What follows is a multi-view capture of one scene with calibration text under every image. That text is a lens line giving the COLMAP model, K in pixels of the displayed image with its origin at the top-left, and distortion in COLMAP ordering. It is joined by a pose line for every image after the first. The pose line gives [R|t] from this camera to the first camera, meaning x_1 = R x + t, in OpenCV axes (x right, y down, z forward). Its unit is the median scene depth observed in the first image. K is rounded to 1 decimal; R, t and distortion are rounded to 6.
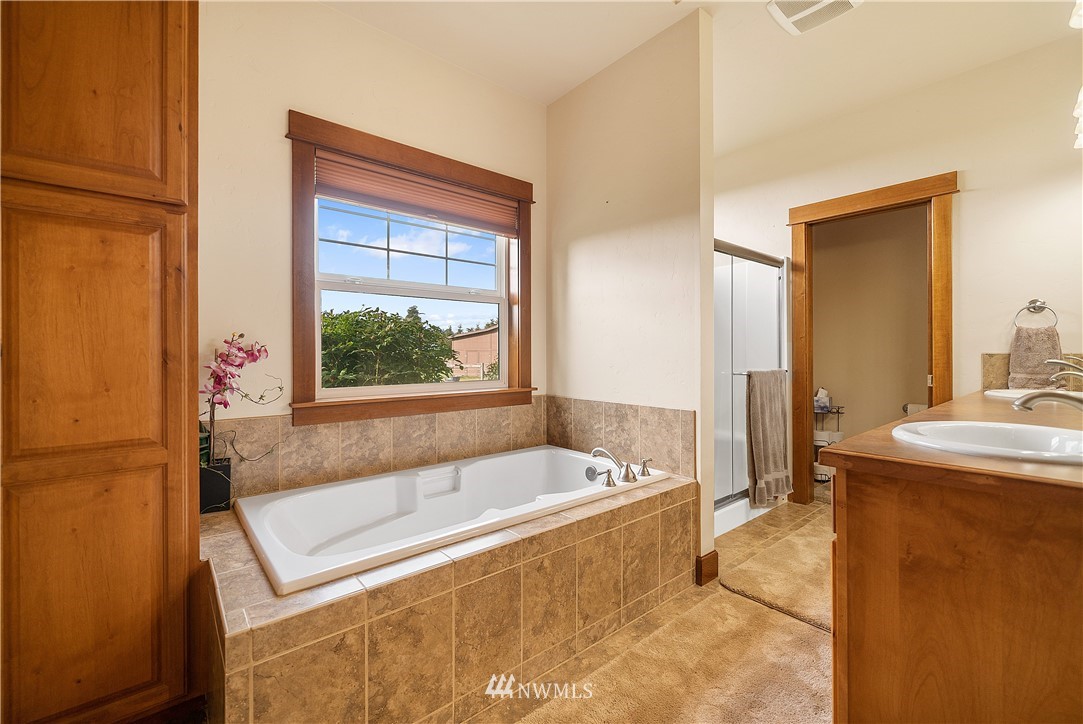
lens RADIAL K [[450.7, 0, 542.1], [0, 450.7, 353.1], [0, 0, 1]] dist [-0.002128, -0.000332]
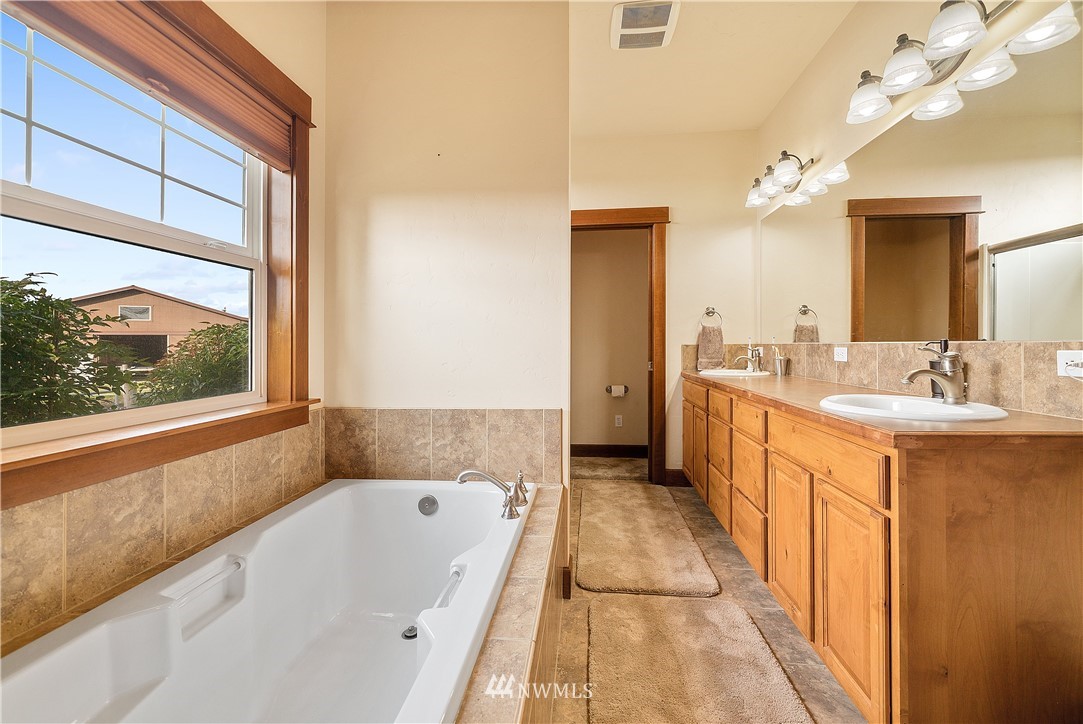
lens RADIAL K [[450.7, 0, 539.8], [0, 450.7, 344.3], [0, 0, 1]] dist [-0.002128, -0.000332]
pose [[0.723020, -0.004945, 0.690809, -0.278558], [0.010157, 0.999942, -0.003473, 0.000274], [-0.690752, 0.009527, 0.723029, 0.319865]]
